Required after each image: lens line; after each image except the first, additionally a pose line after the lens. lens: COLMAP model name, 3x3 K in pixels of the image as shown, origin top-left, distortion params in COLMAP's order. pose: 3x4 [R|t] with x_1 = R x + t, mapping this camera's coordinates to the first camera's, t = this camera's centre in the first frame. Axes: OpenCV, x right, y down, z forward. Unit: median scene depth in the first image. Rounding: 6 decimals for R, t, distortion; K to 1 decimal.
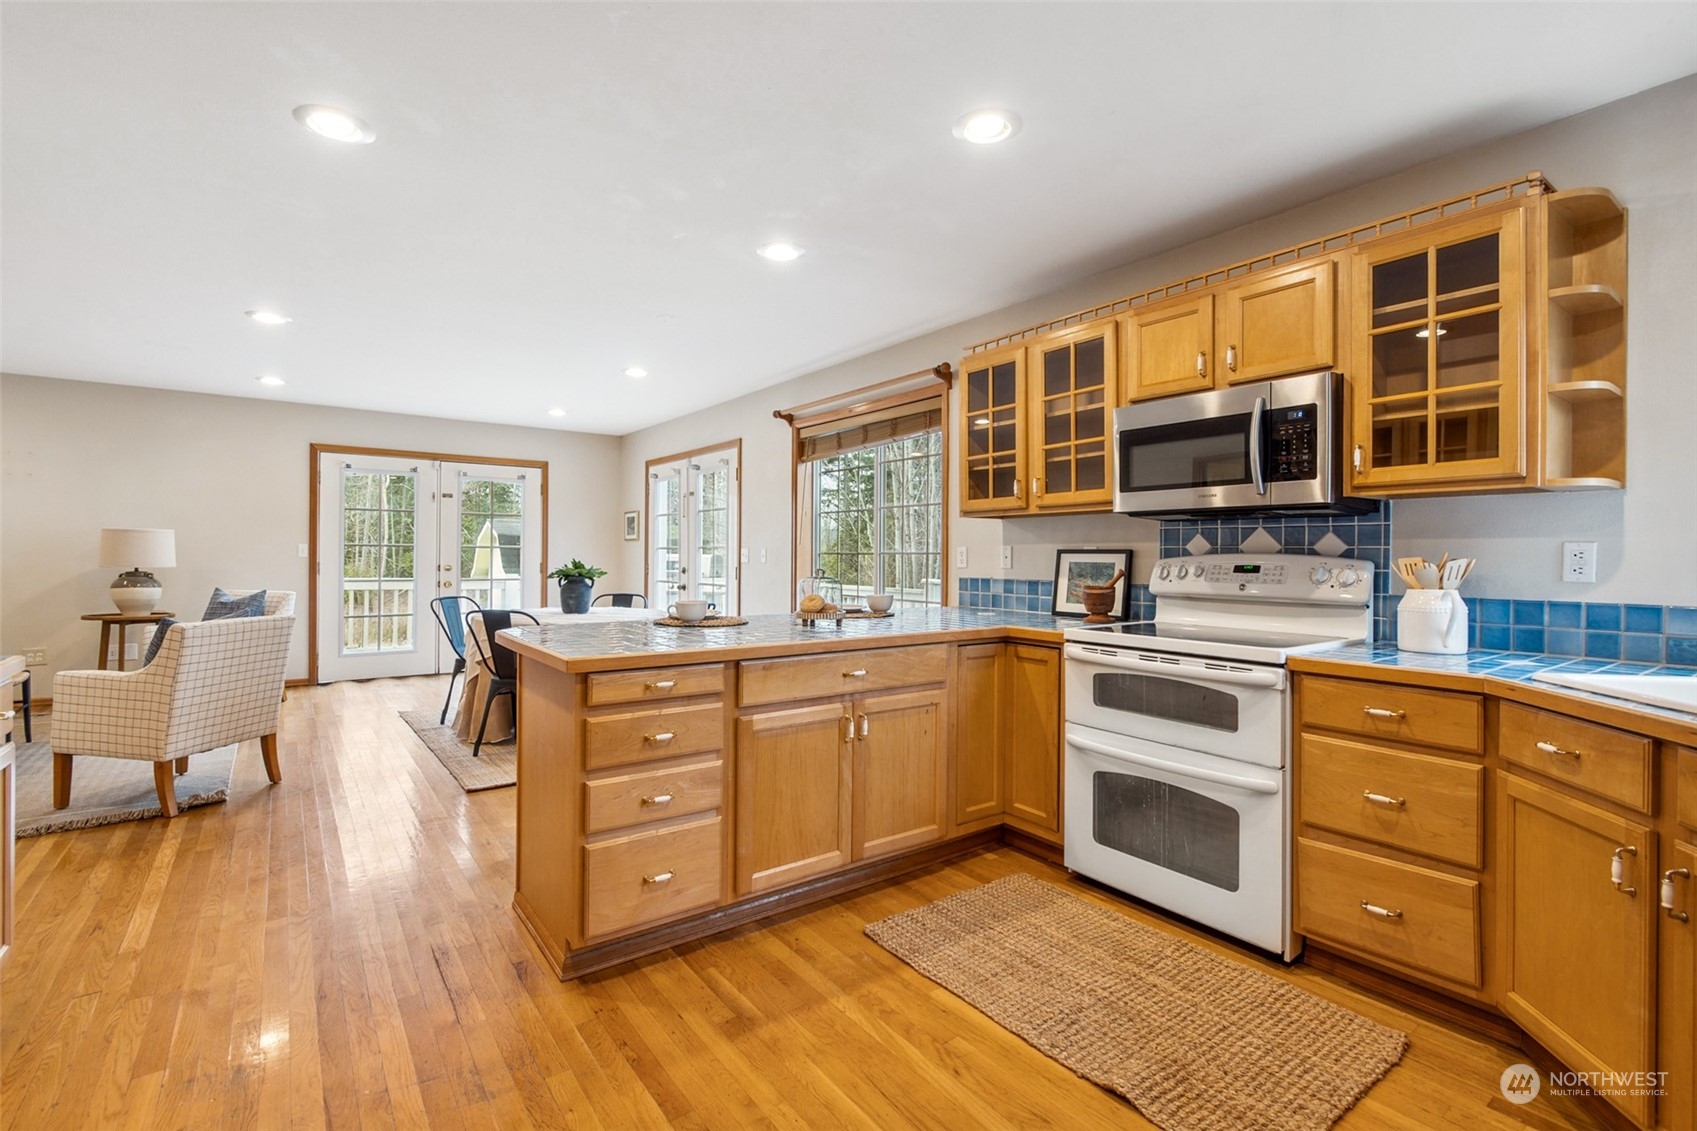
lens RADIAL K [[762.4, 0, 847.5], [0, 762.4, 557.3], [0, 0, 1]] dist [0.013735, -0.008824]
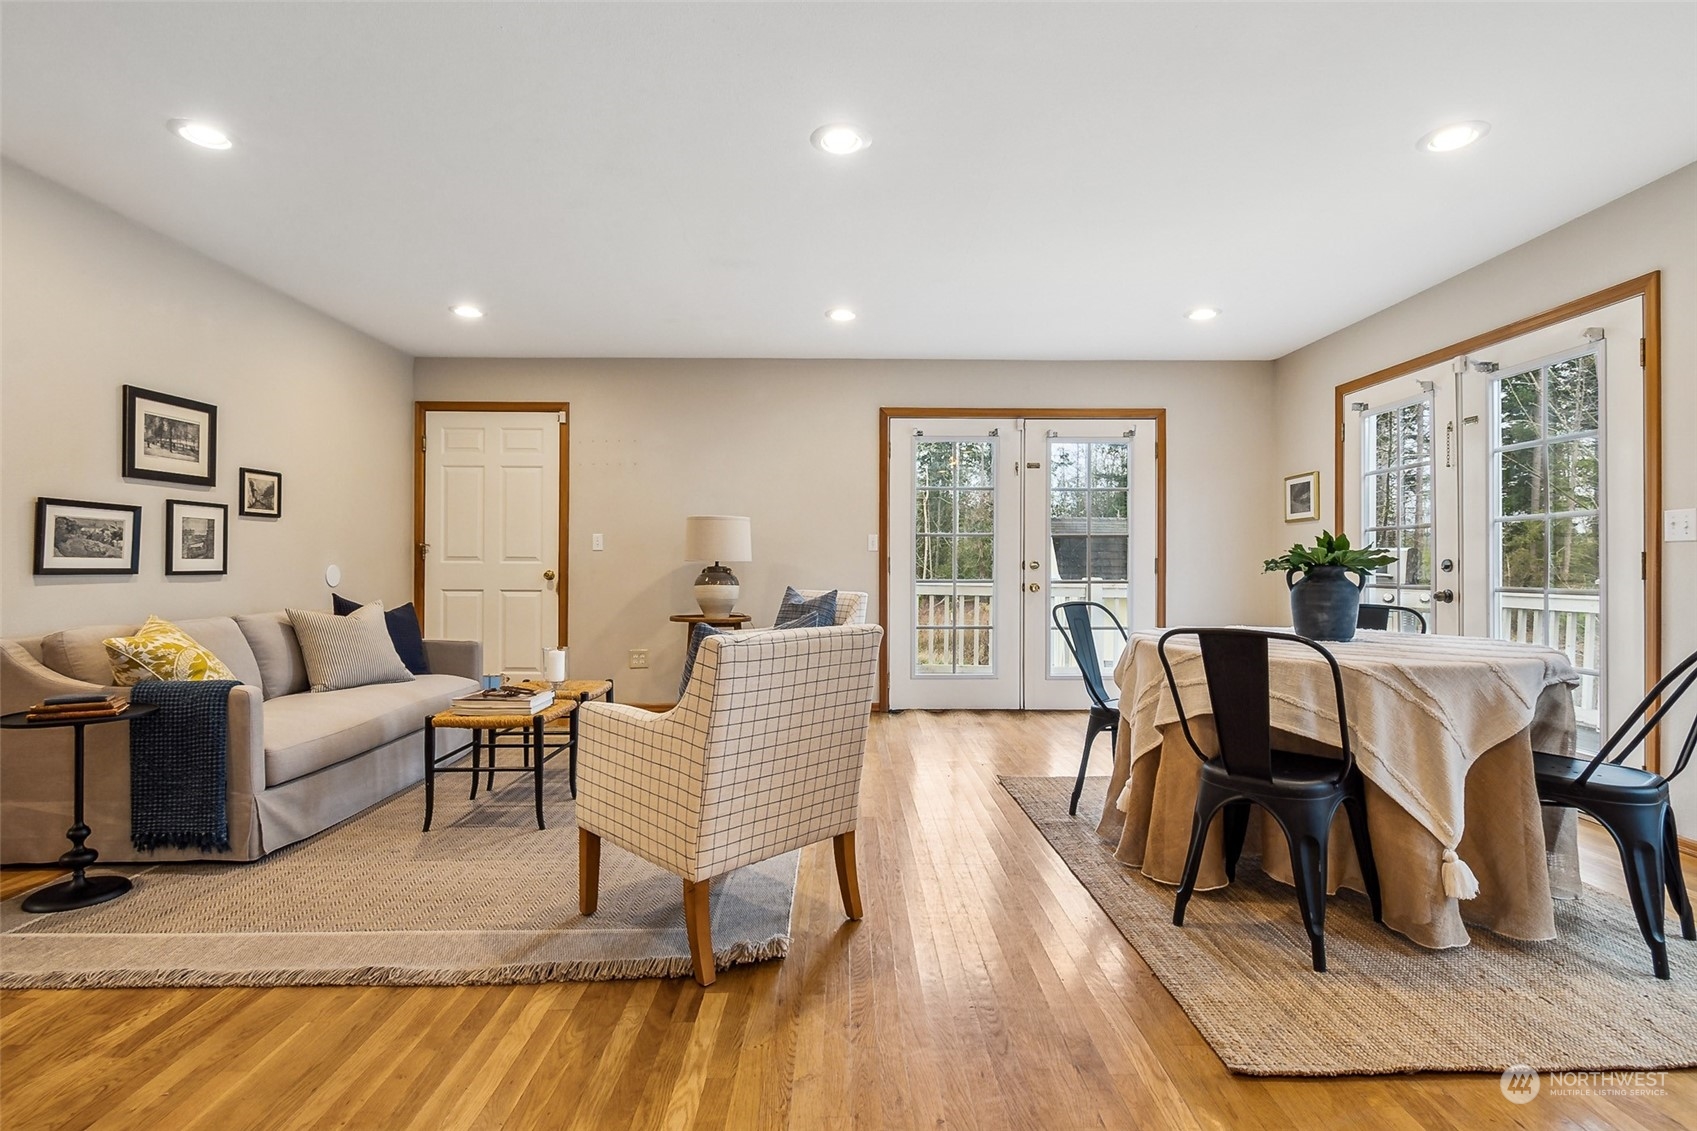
lens RADIAL K [[824.5, 0, 850.3], [0, 824.5, 561.1], [0, 0, 1]] dist [0.000809, -0.000140]
pose [[0.807947, -0.010280, -0.589165, -0.287307], [0.004306, 0.999924, -0.011542, 0.026151], [0.589239, 0.006788, 0.807930, 0.373931]]
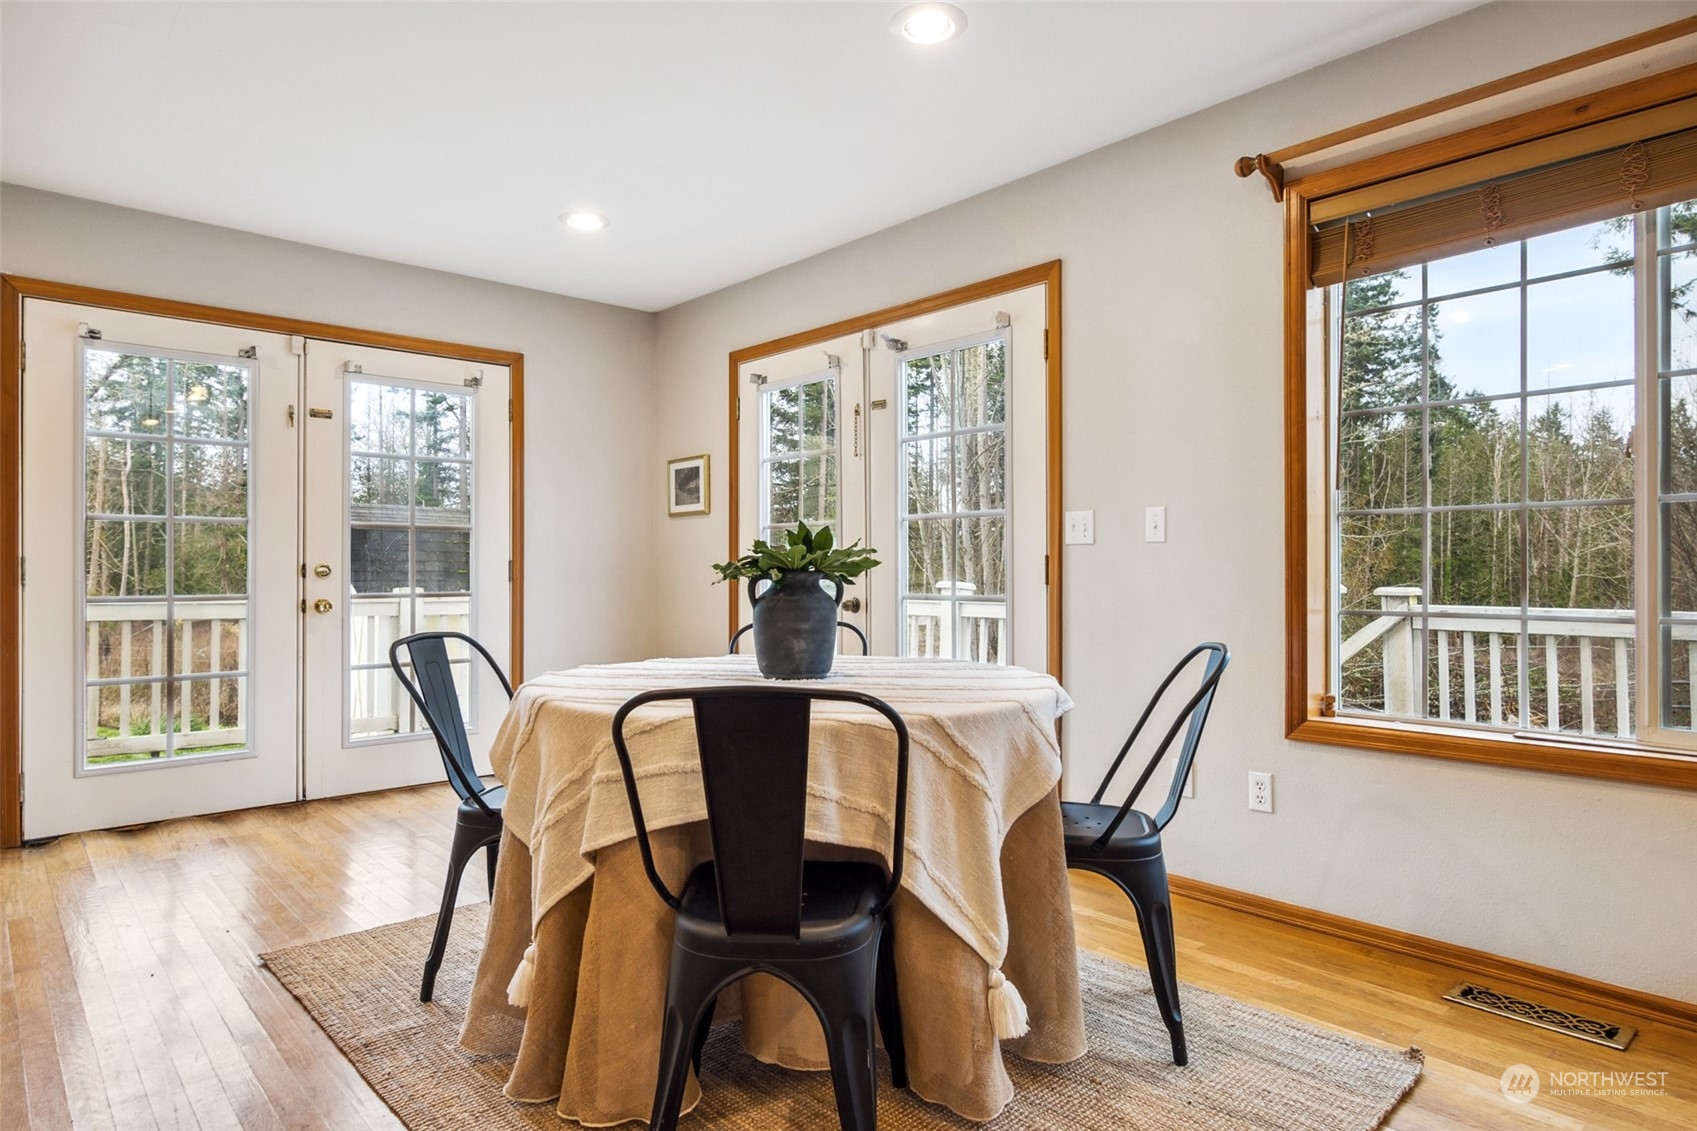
lens RADIAL K [[979.3, 0, 848.5], [0, 979.3, 565.5], [0, 0, 1]] dist [0.000882, -0.000922]
pose [[0.995363, -0.009384, 0.095733, -0.374132], [0.009903, 0.999939, -0.004942, 0.024058], [-0.095680, 0.005867, 0.995395, 0.541523]]
